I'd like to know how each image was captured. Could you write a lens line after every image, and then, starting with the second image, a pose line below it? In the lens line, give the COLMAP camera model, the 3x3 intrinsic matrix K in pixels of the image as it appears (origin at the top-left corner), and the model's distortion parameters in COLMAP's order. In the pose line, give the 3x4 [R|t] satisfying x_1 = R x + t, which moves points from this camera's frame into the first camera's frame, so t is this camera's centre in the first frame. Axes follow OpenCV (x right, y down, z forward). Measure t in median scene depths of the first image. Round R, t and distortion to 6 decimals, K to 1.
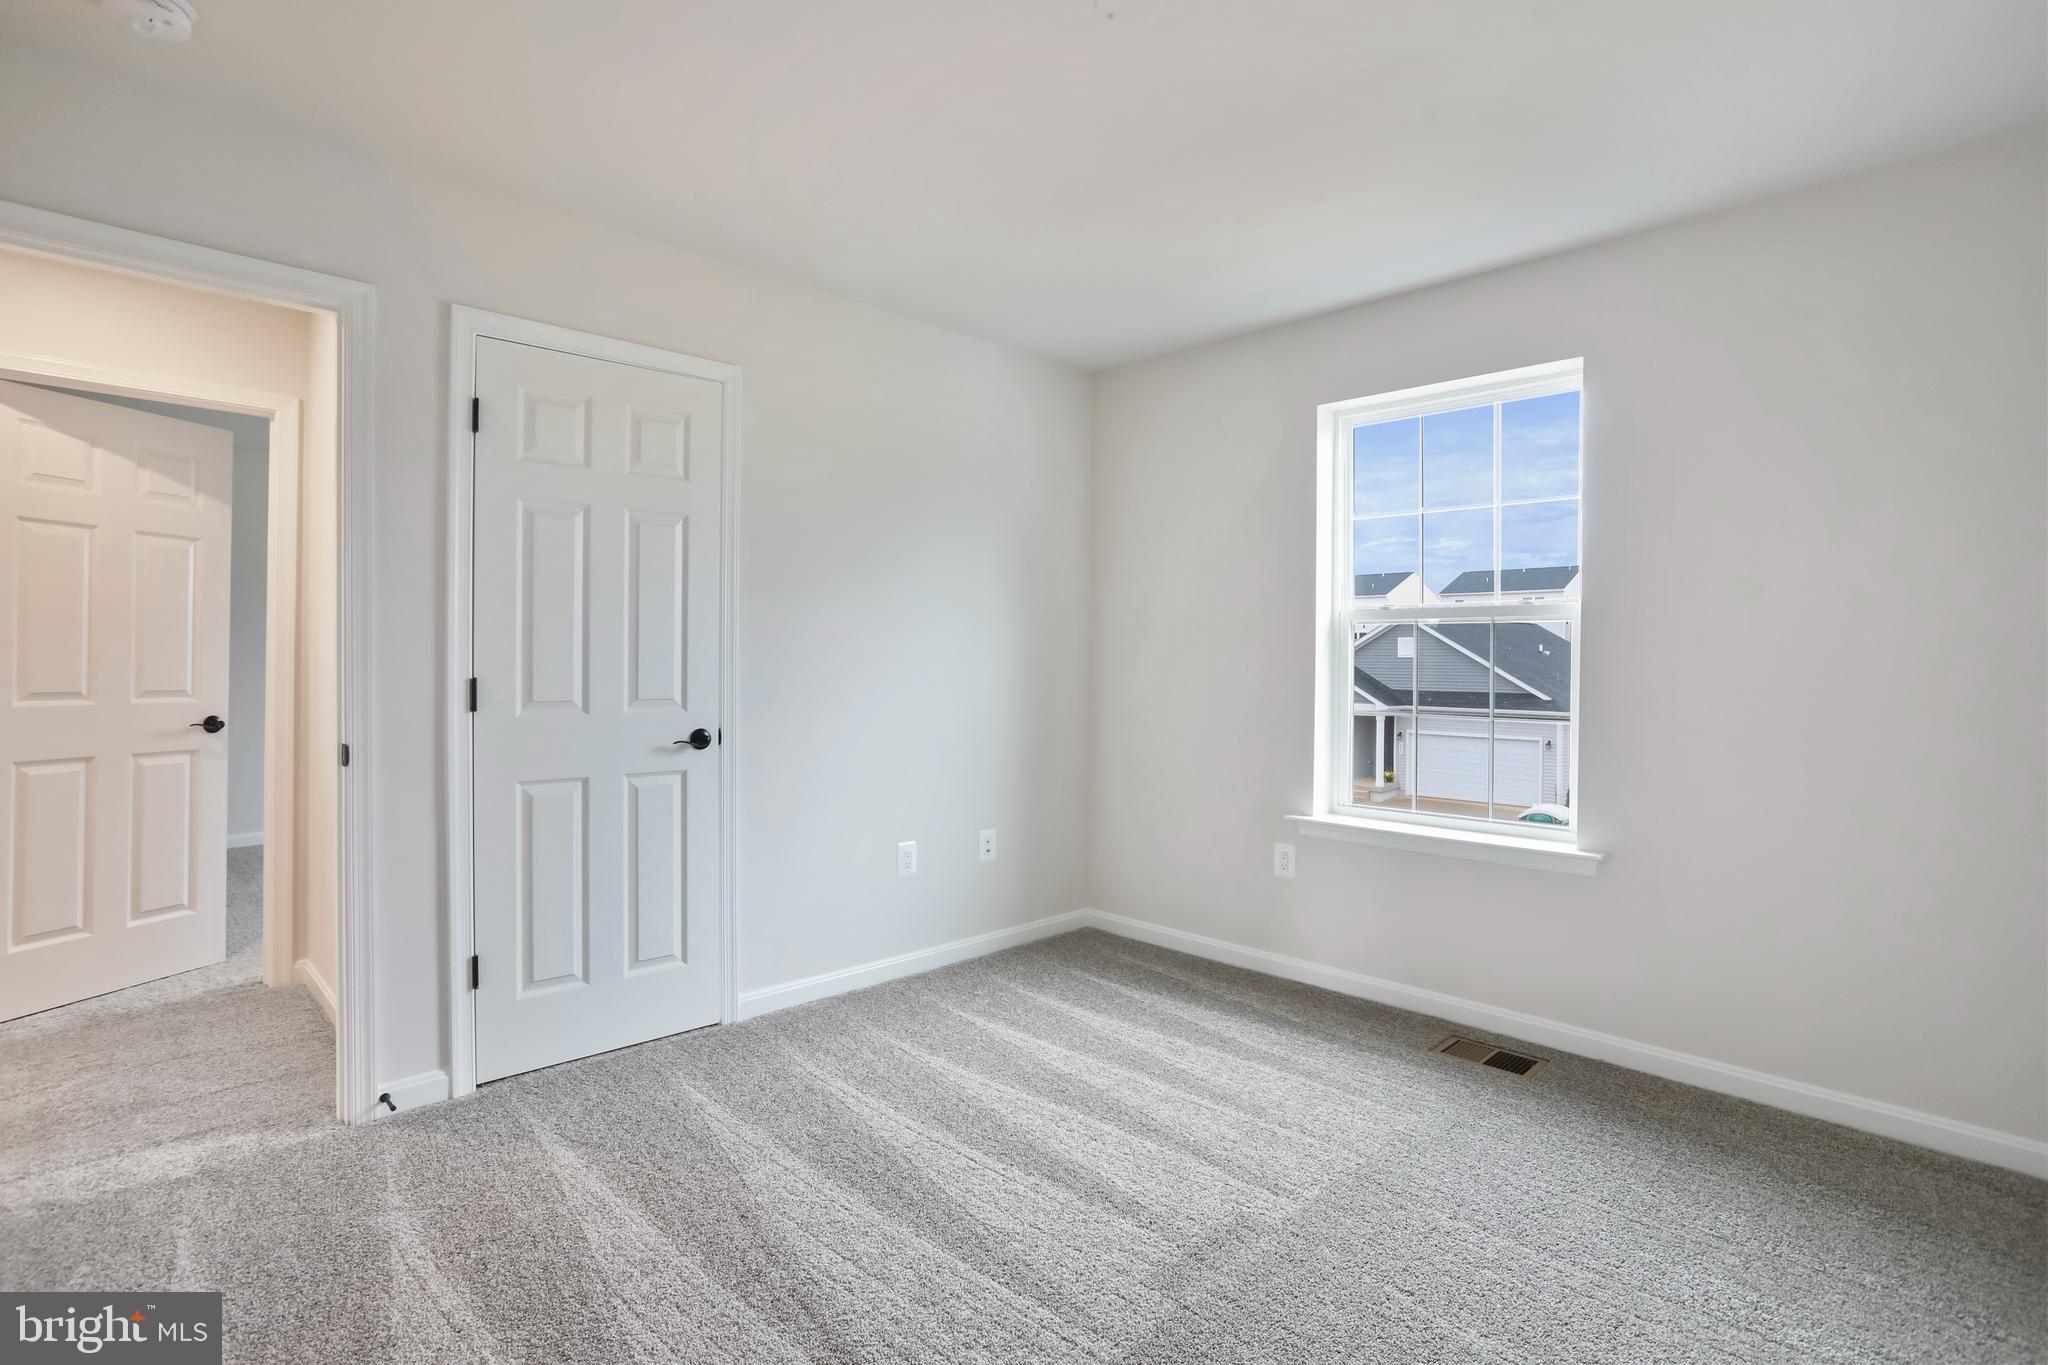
lens RADIAL K [[995.3, 0, 1031.7], [0, 995.3, 668.6], [0, 0, 1]] dist [-0.057780, 0.028573]
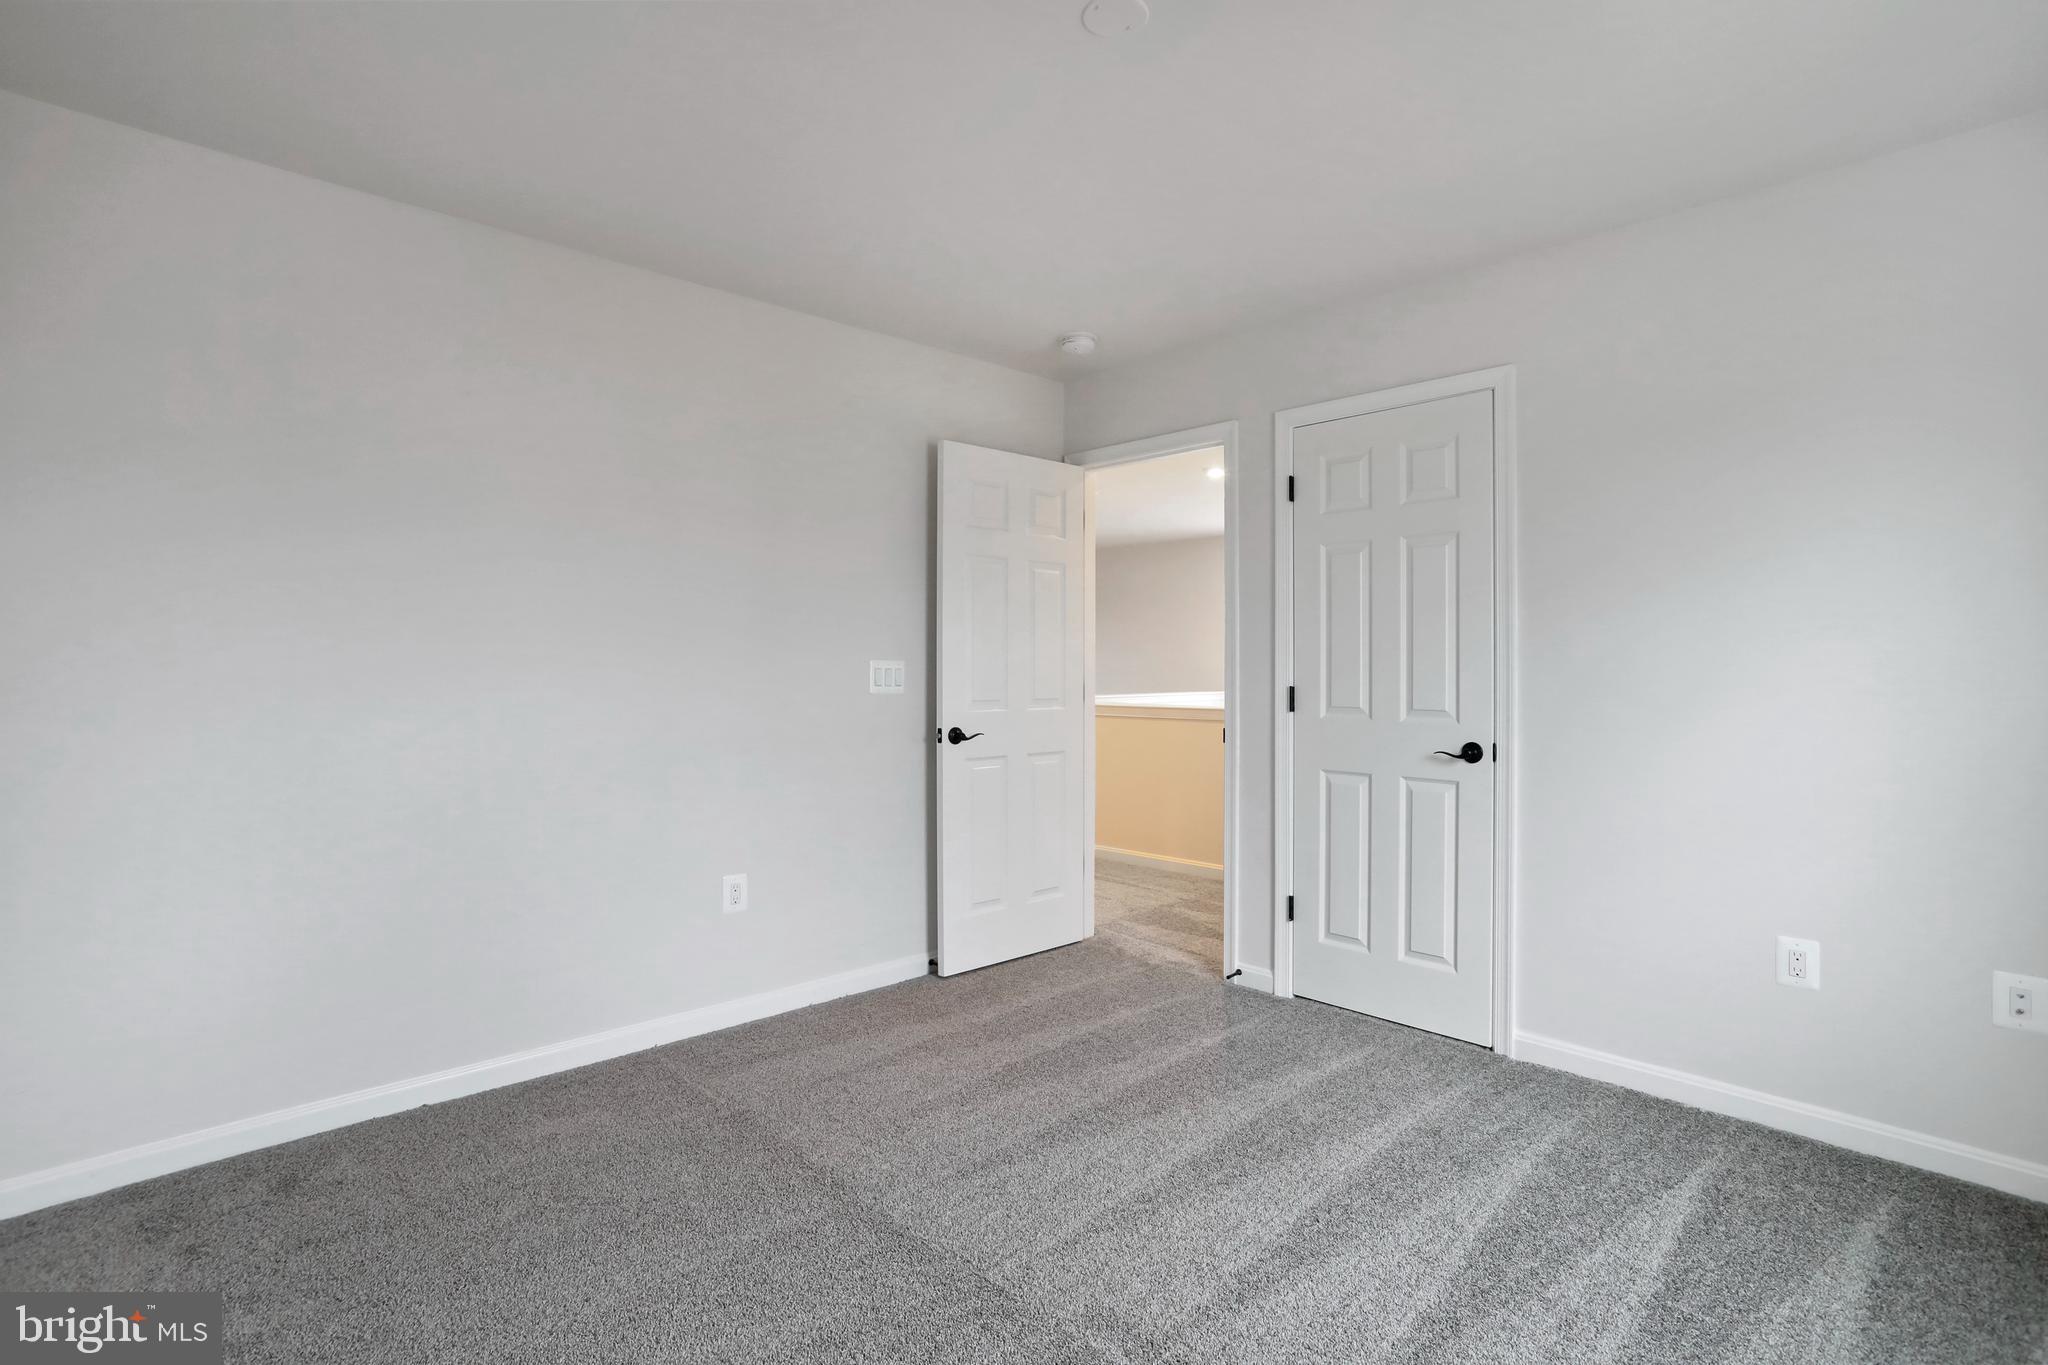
lens RADIAL K [[995.3, 0, 1031.7], [0, 995.3, 668.6], [0, 0, 1]] dist [-0.057780, 0.028573]
pose [[-0.016708, -0.003871, -0.999853, 0.724631], [-0.014742, 0.999885, -0.003624, -0.004124], [0.999752, 0.014679, -0.016763, 0.617564]]
